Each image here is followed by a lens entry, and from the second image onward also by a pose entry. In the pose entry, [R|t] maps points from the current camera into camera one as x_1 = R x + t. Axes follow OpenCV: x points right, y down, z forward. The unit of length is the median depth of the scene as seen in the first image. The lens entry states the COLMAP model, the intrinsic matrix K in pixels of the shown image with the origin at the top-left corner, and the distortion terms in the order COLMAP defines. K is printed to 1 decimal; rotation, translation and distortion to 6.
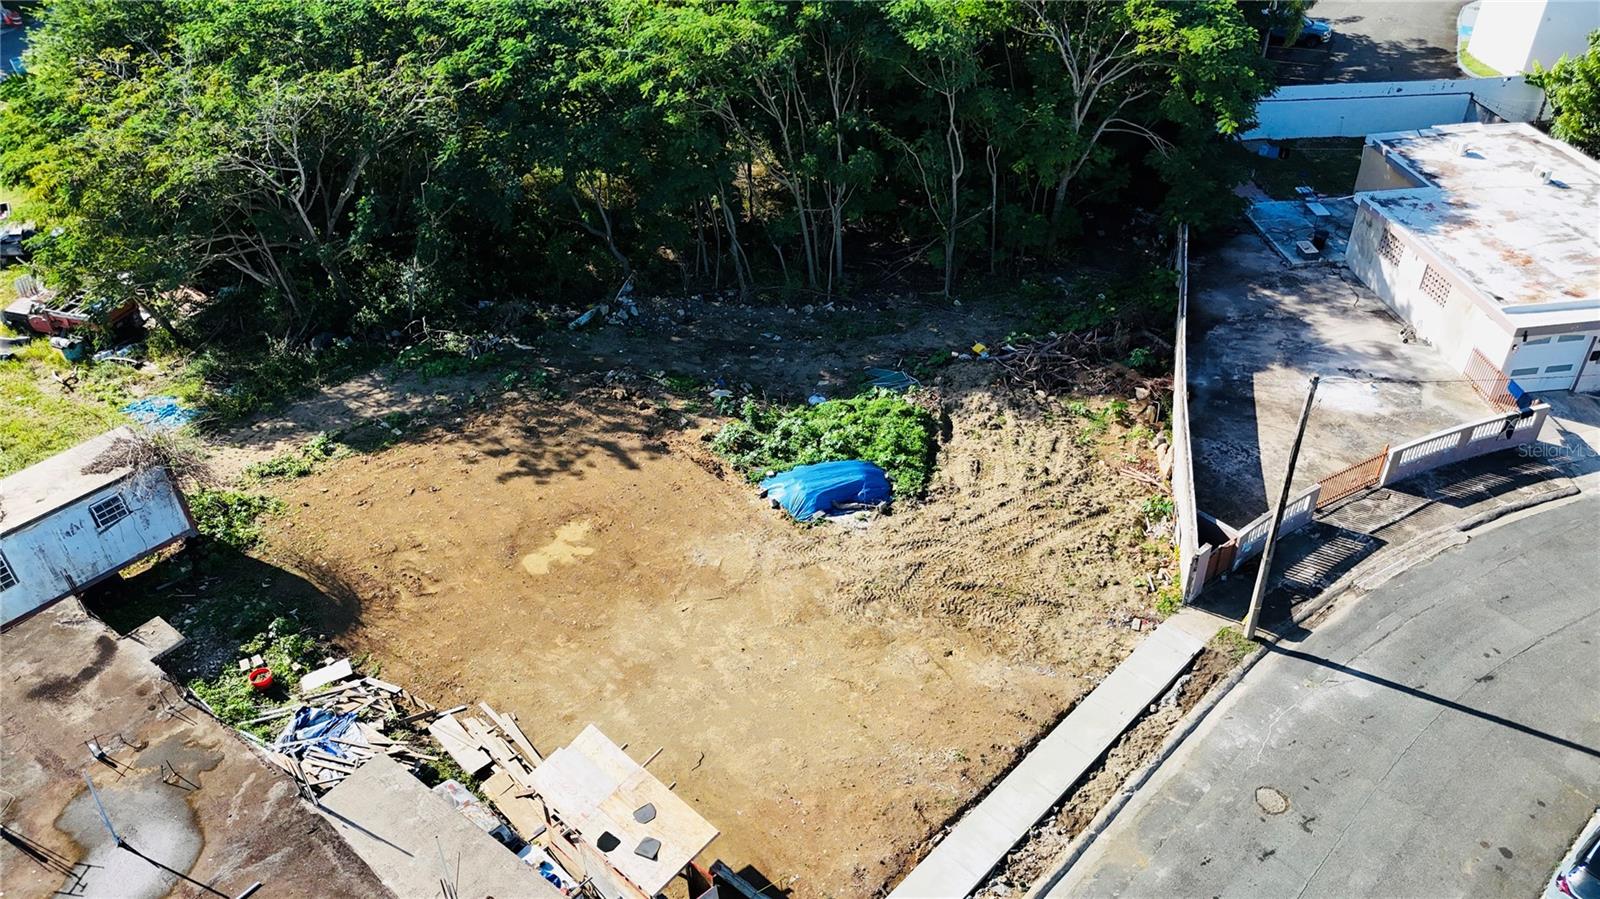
lens RADIAL K [[1183.5, 0, 800.0], [0, 1183.5, 449.5], [0, 0, 1]] dist [0.063415, -0.056798]
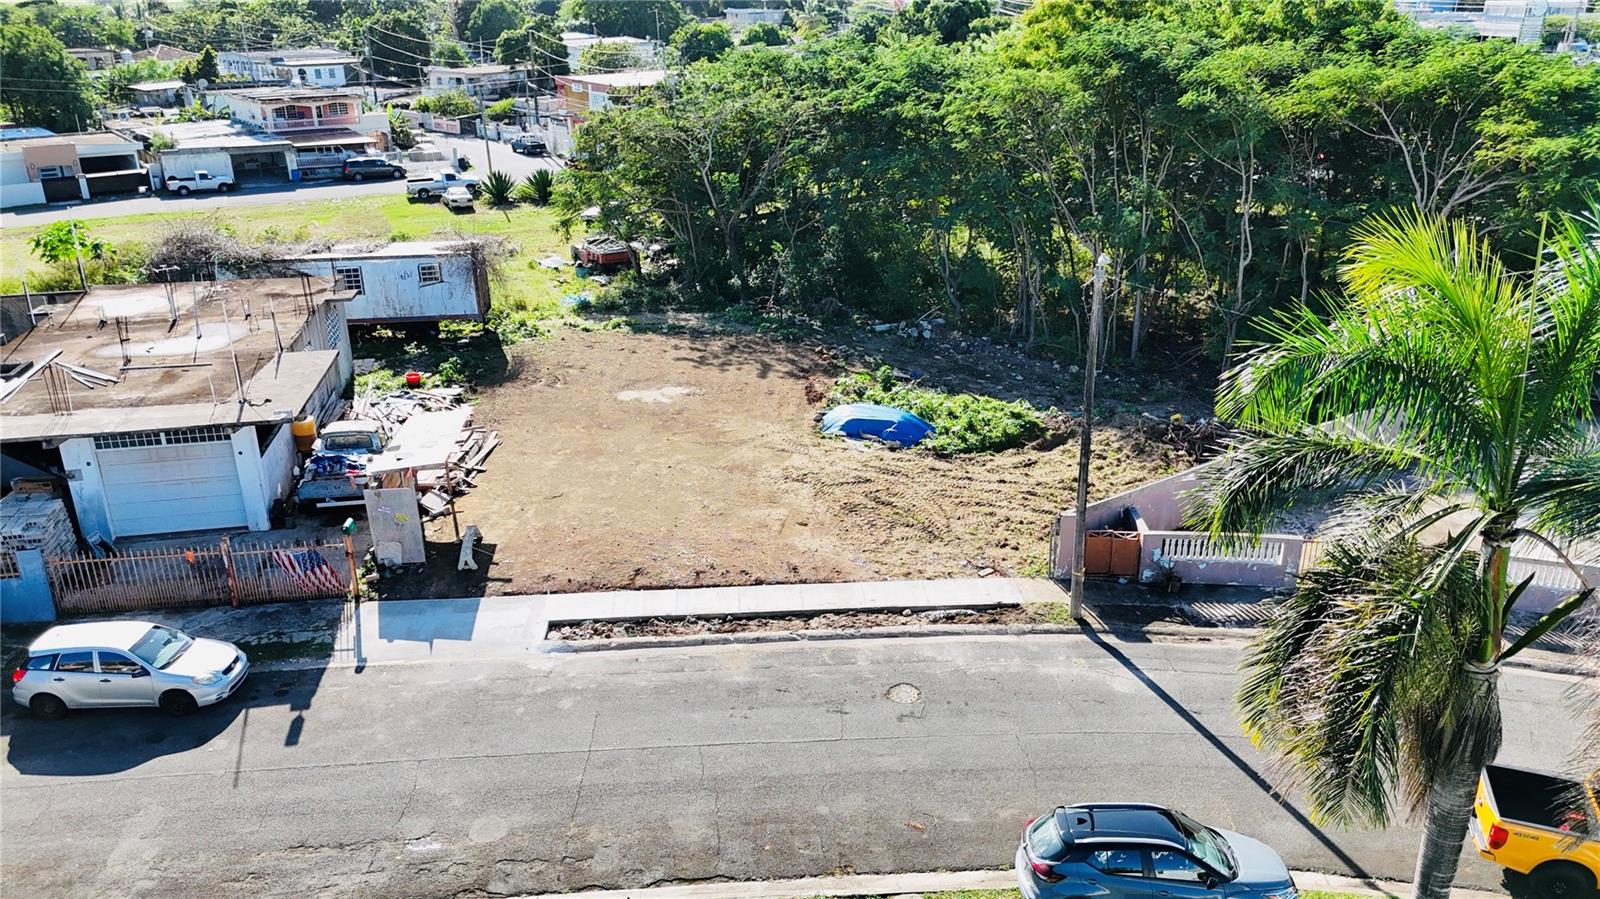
lens RADIAL K [[1173.4, 0, 802.7], [0, 1173.4, 442.0], [0, 0, 1]] dist [0.077528, -0.084547]
pose [[0.745358, 0.258920, -0.614331, 0.645195], [-0.405386, 0.907584, -0.109333, 0.192711], [0.529248, 0.330533, 0.781437, 0.157053]]
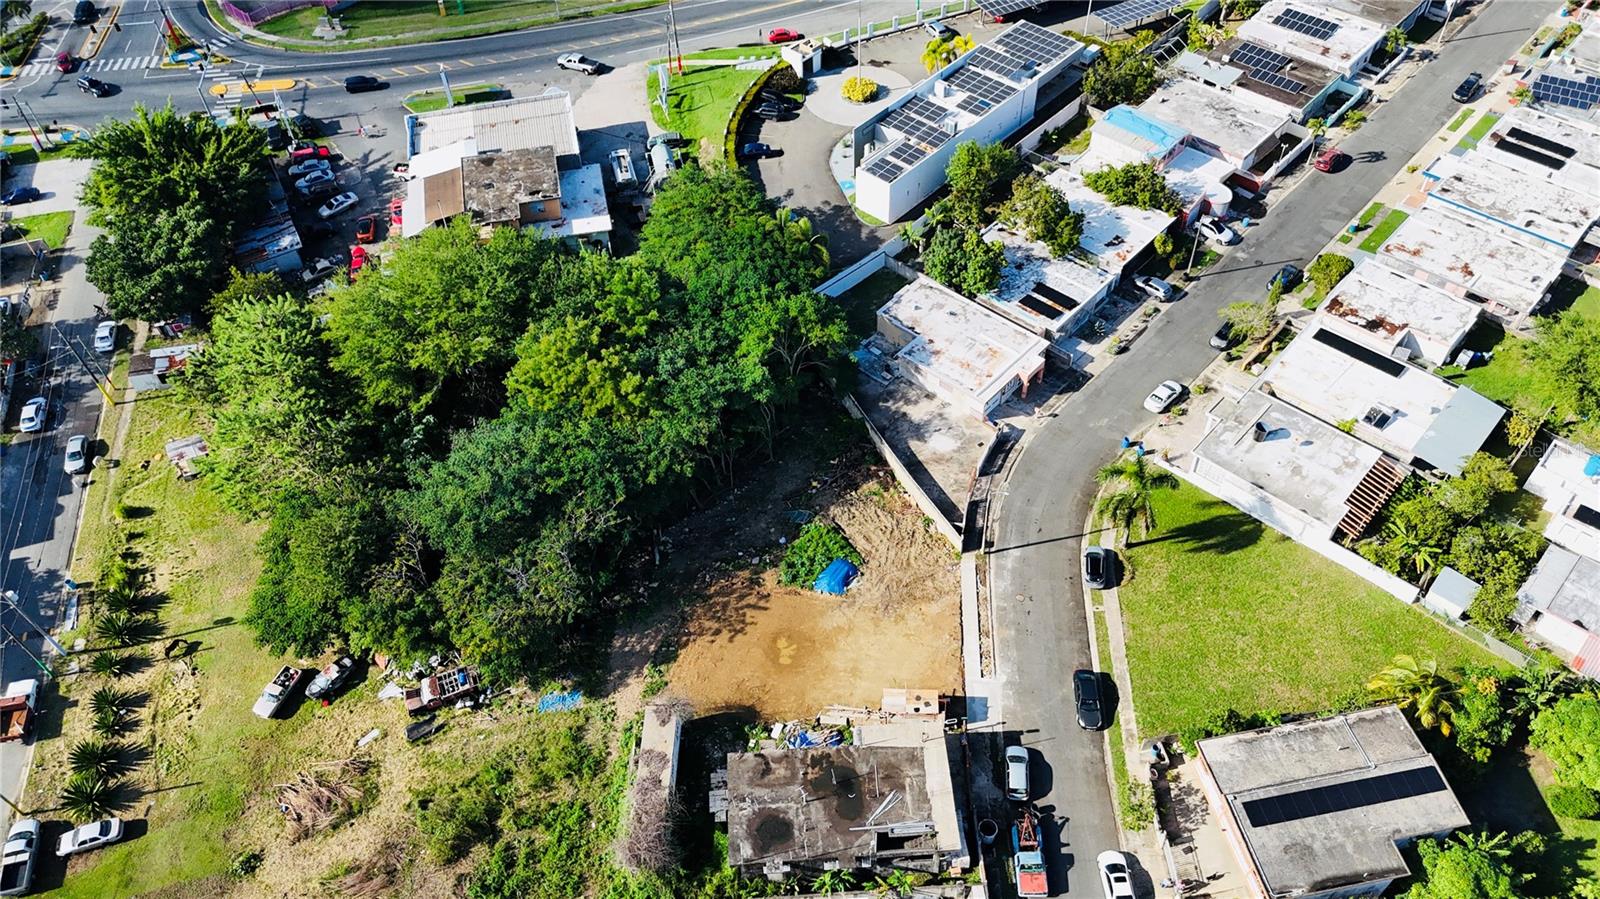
lens RADIAL K [[1183.5, 0, 800.0], [0, 1183.5, 449.5], [0, 0, 1]] dist [0.063415, -0.056798]
pose [[0.758020, -0.485697, 0.435321, -1.115419], [0.398889, 0.873282, 0.279760, -1.049309], [-0.516036, -0.038419, 0.855705, -1.307031]]
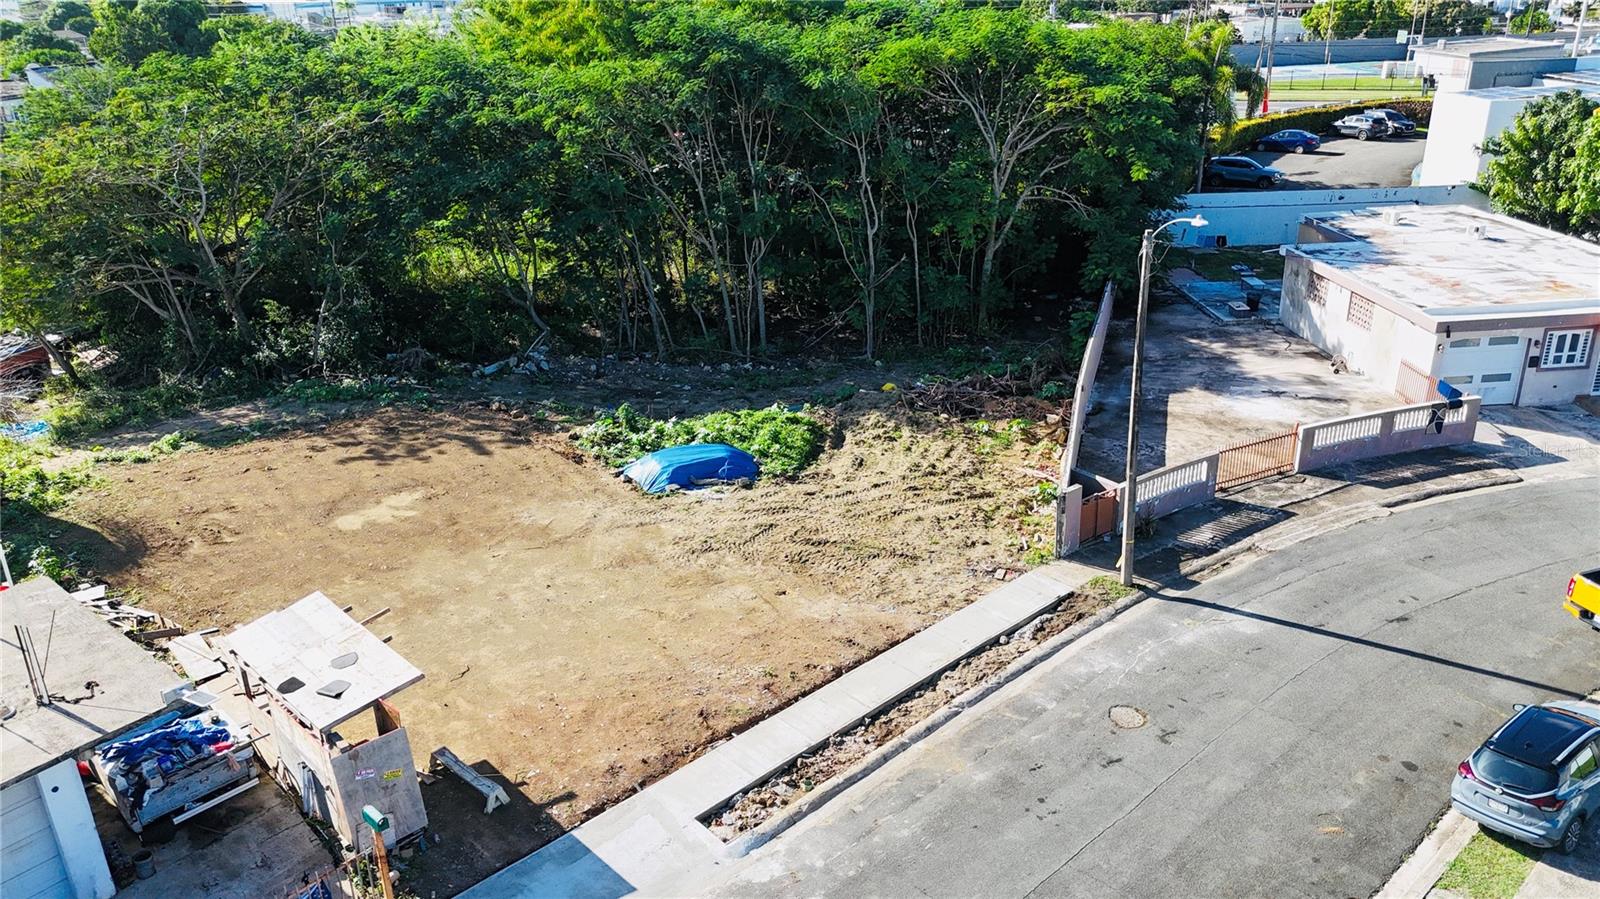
lens RADIAL K [[1183.5, 0, 800.0], [0, 1183.5, 449.5], [0, 0, 1]] dist [0.063415, -0.056798]
pose [[0.998915, 0.011536, -0.045112, 0.156457], [-0.022109, 0.970154, -0.241479, 0.246295], [0.040980, 0.242214, 0.969357, 0.110392]]
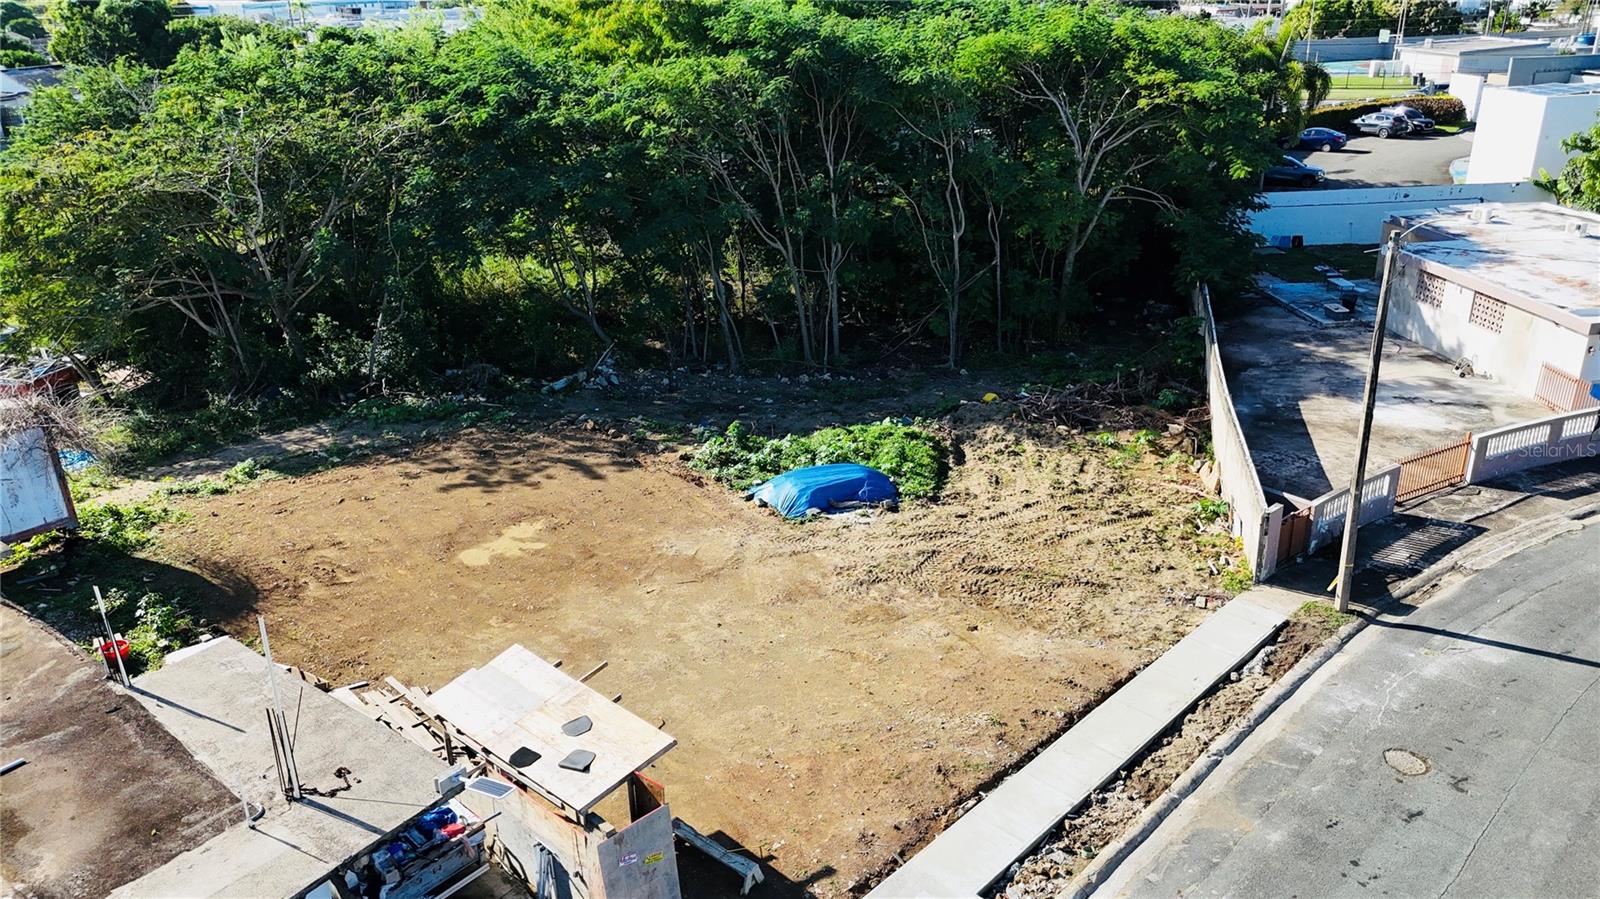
lens RADIAL K [[1183.5, 0, 800.0], [0, 1183.5, 449.5], [0, 0, 1]] dist [0.063415, -0.056798]
pose [[0.999984, -0.005492, -0.001376, 0.007924], [0.004990, 0.969780, -0.243931, 0.220472], [0.002674, 0.243920, 0.969792, 0.162022]]
